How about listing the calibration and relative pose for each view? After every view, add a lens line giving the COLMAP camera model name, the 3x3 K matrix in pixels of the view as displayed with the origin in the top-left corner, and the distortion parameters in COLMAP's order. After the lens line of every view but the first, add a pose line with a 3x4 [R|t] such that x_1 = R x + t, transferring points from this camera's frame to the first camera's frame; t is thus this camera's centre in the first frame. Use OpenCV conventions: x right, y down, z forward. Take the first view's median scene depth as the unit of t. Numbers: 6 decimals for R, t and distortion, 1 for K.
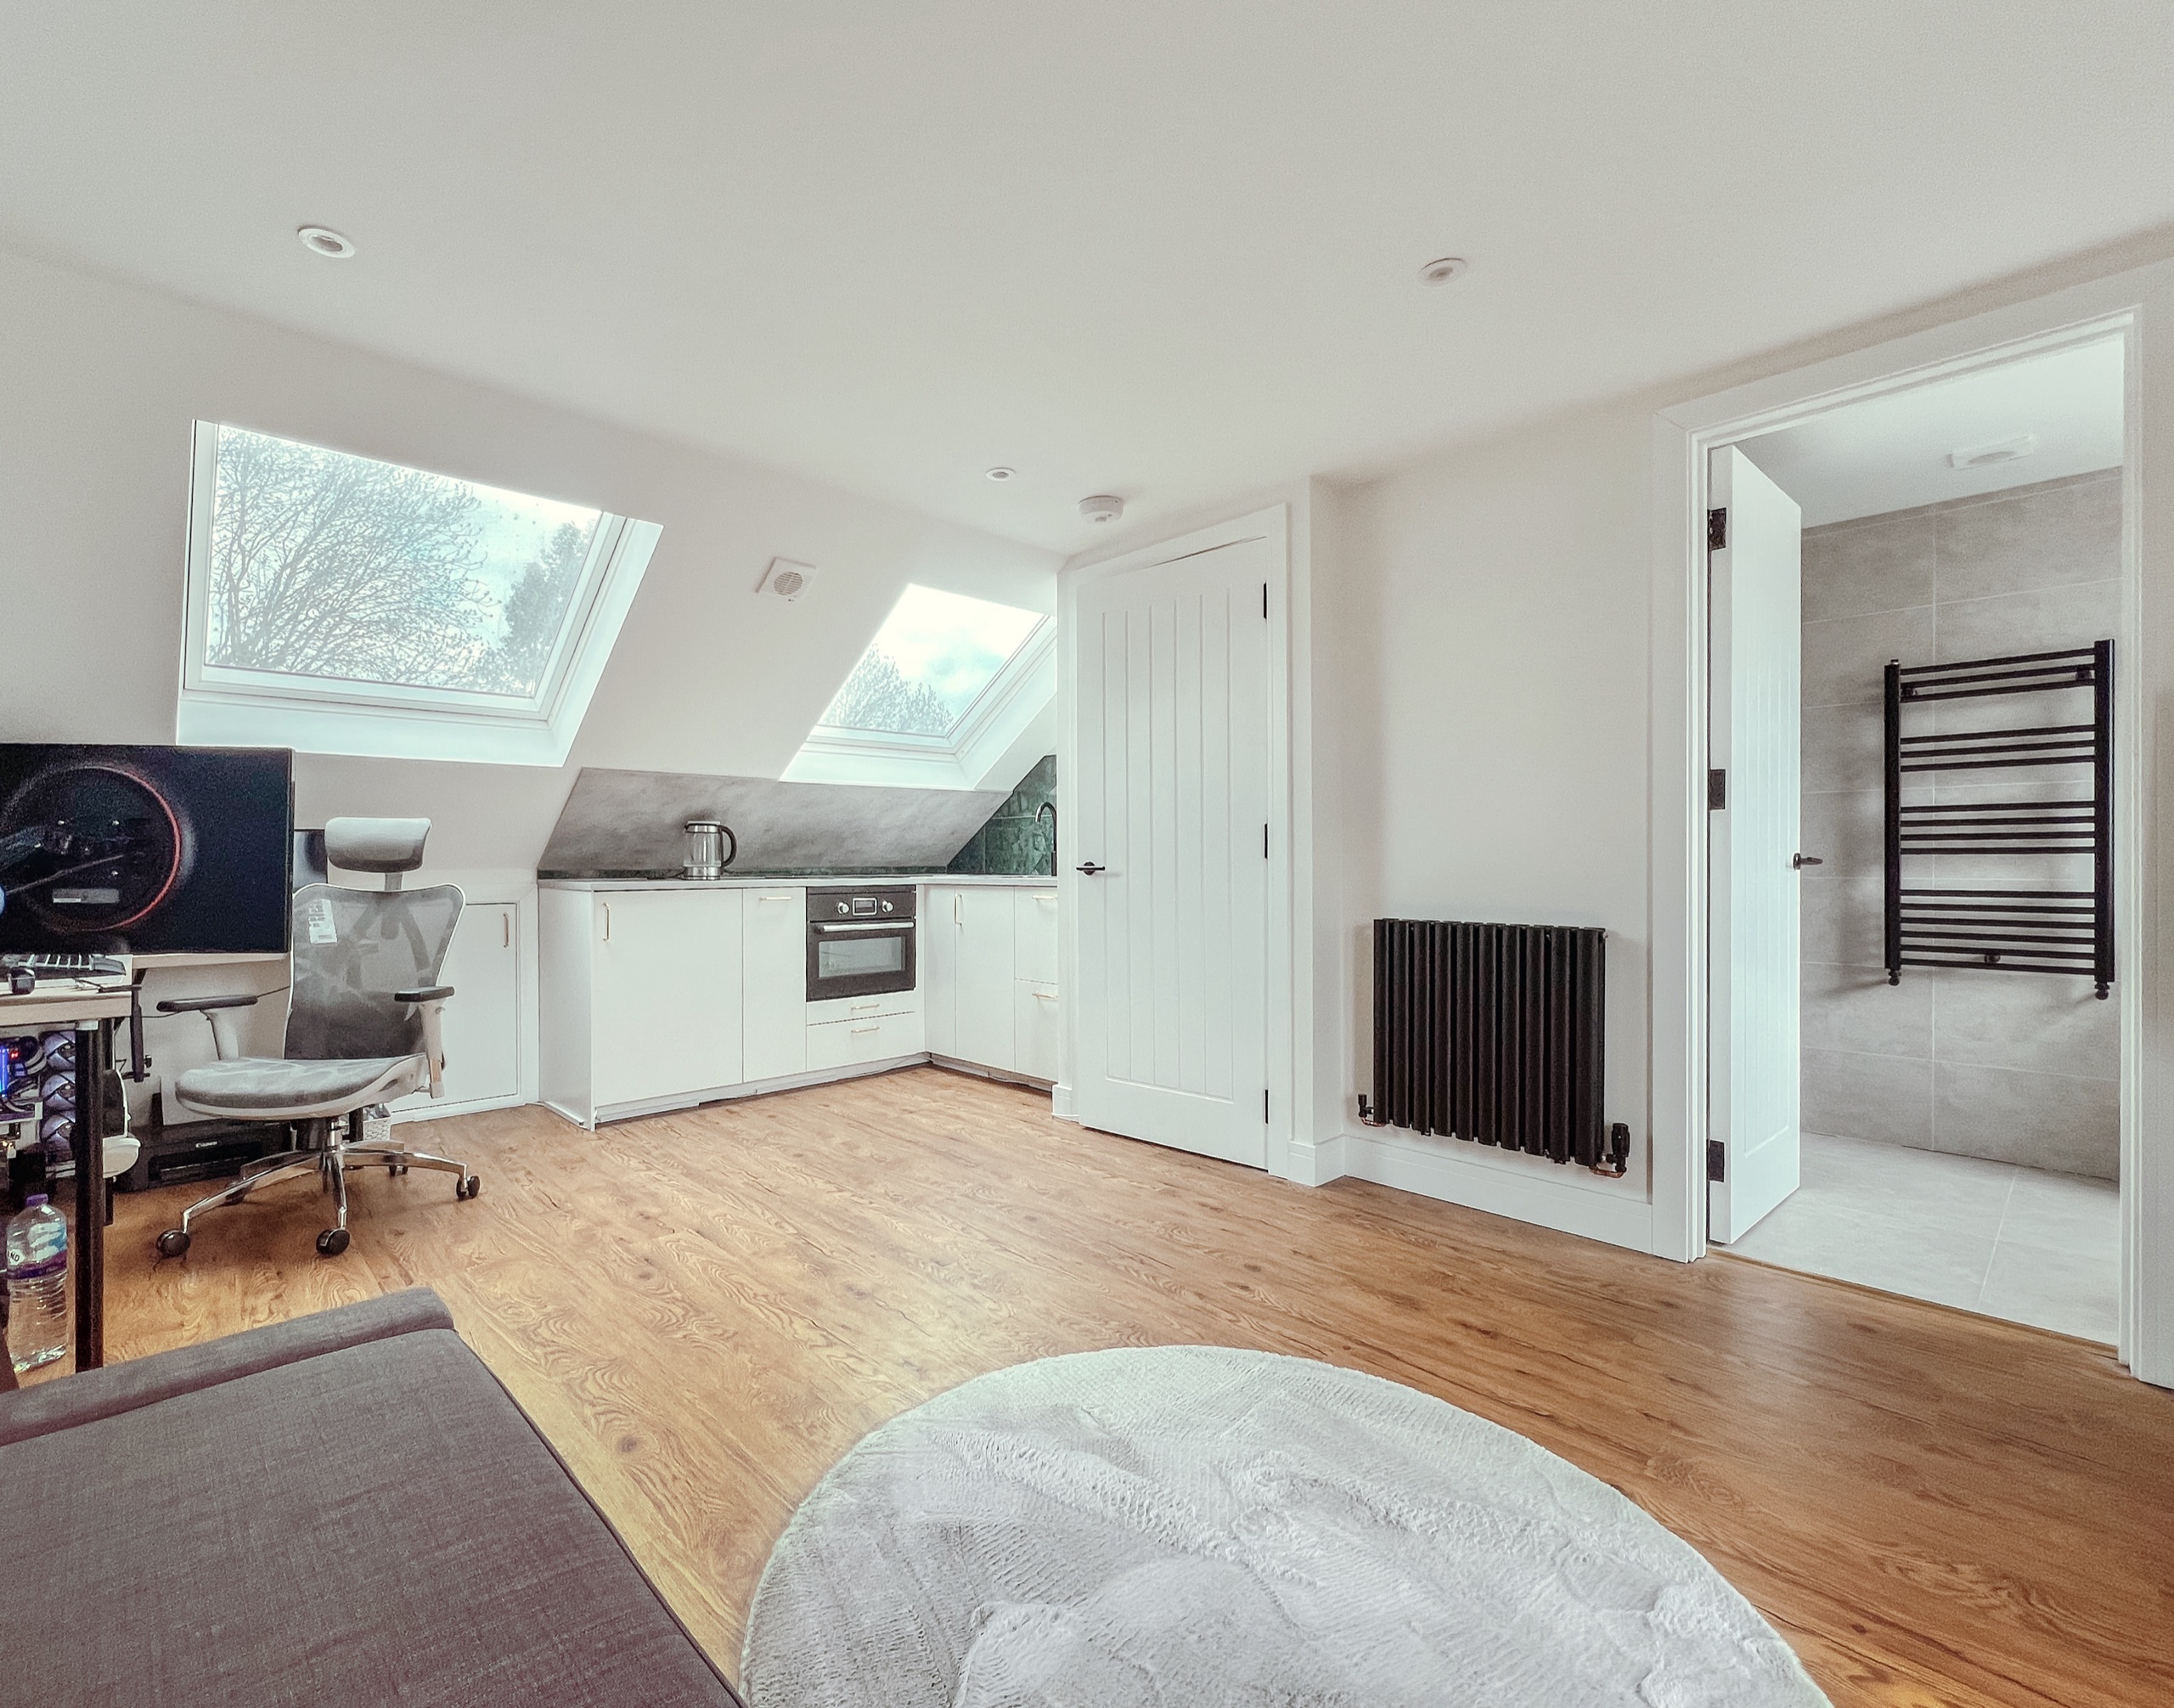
lens RADIAL K [[992.4, 0, 994.0], [0, 992.4, 872.3], [0, 0, 1]] dist [0.000234, -0.000383]
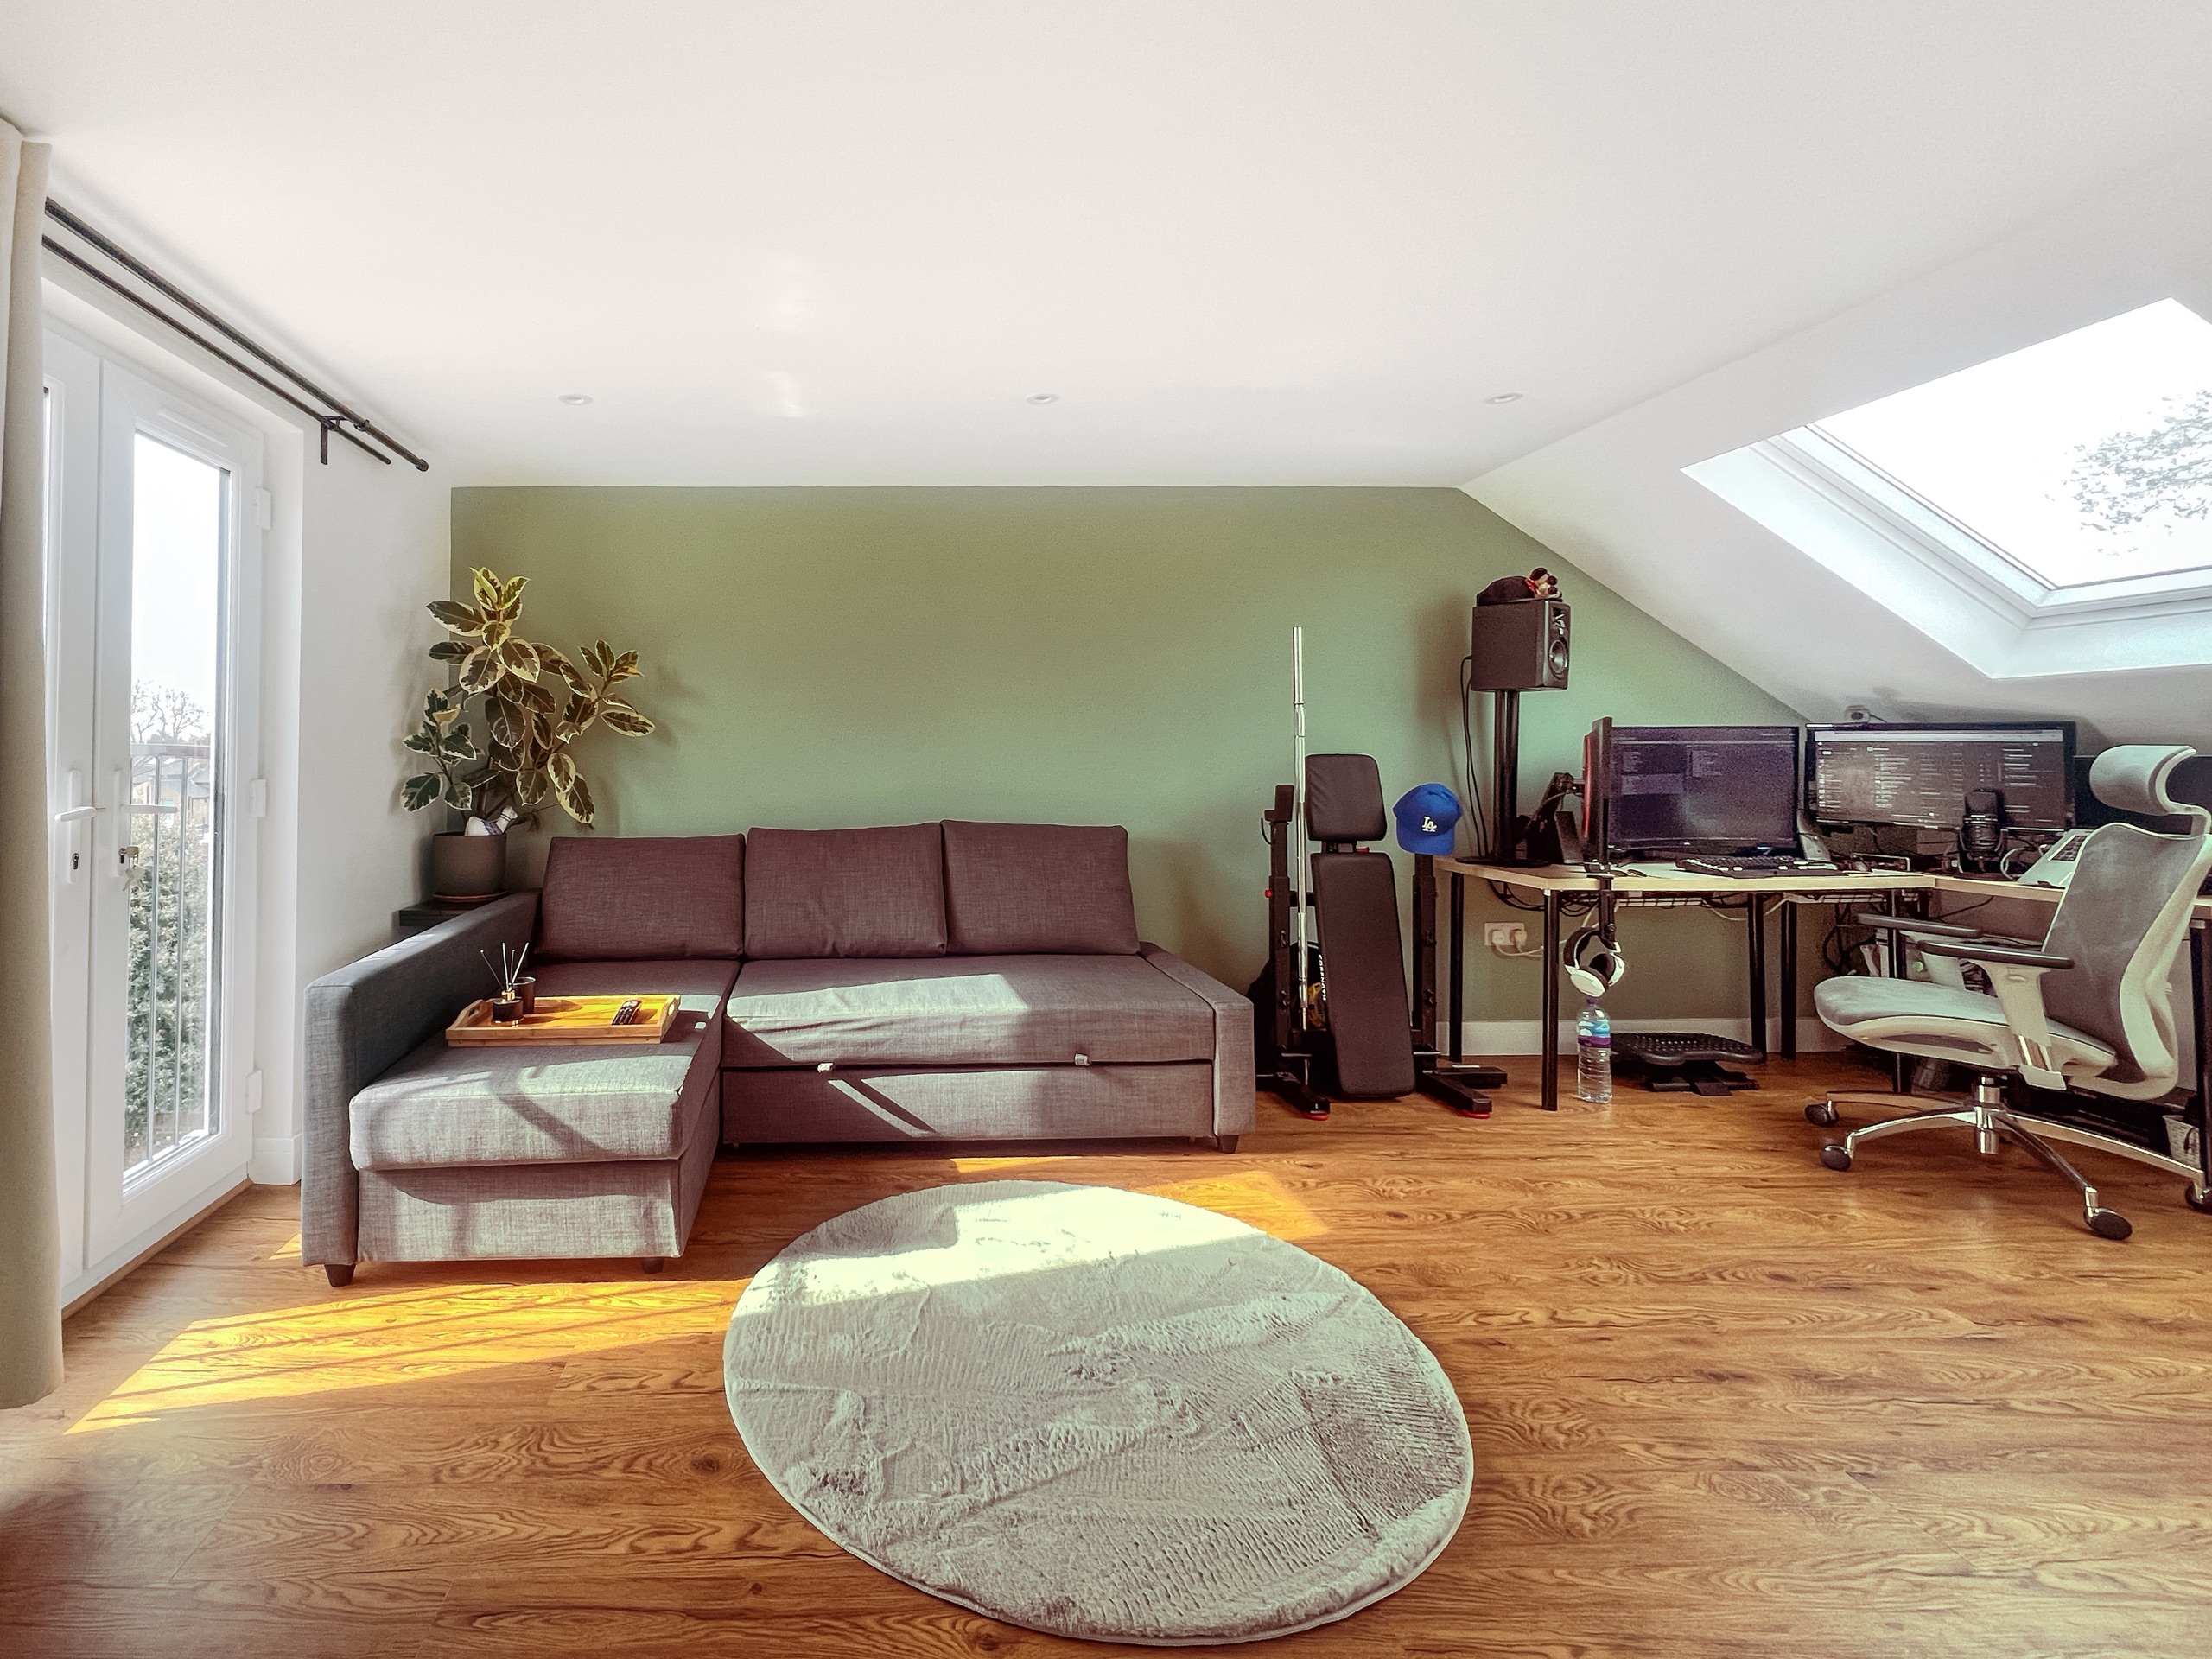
lens RADIAL K [[960.5, 0, 857.2], [0, 960.5, 750.0], [0, 0, 1]] dist [-0.000961, 0.000114]
pose [[-0.658009, 0.001755, -0.753008, 0.646521], [0.001834, 0.999998, 0.000728, -0.053672], [0.753008, -0.000902, -0.658011, 0.722213]]
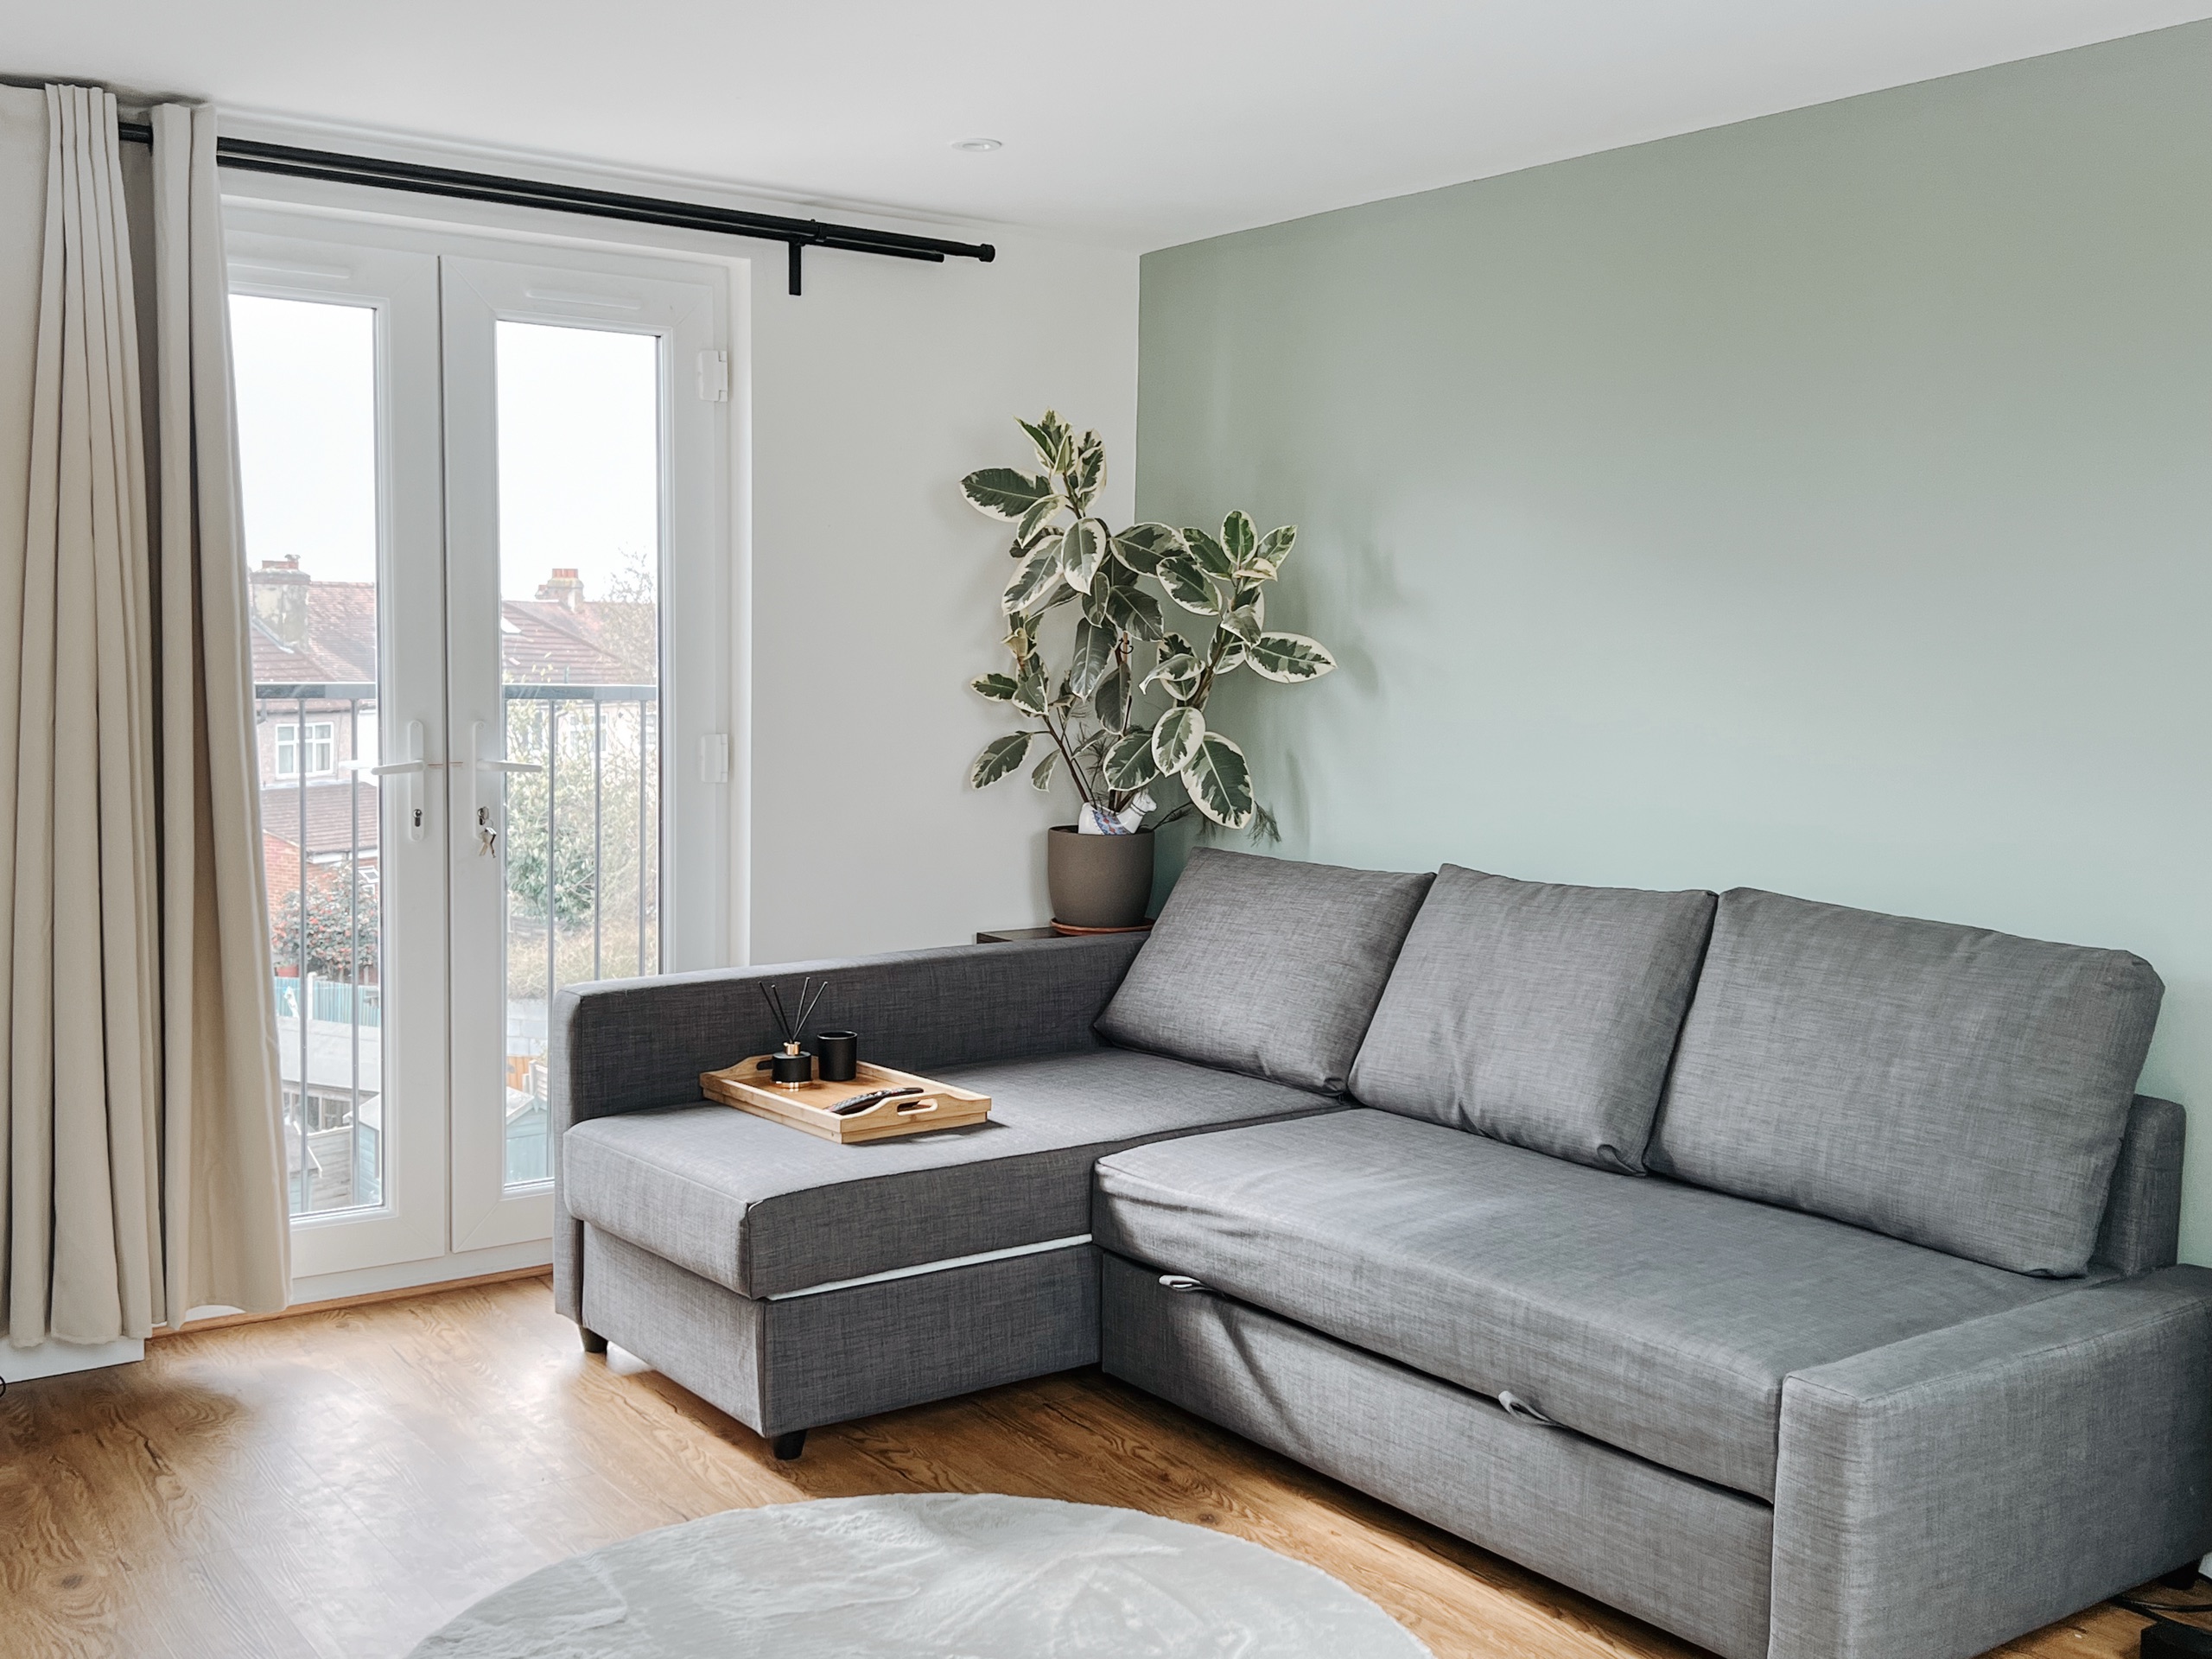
lens RADIAL K [[2206.9, 0, 1106.0], [0, 2206.9, 829.5], [0, 0, 1]] dist [0.151248, -0.313432]
pose [[-0.995335, -0.017877, 0.094808, -0.039148], [-0.008881, 0.995488, 0.094472, -0.107423], [-0.096070, 0.093190, -0.991003, 1.239848]]
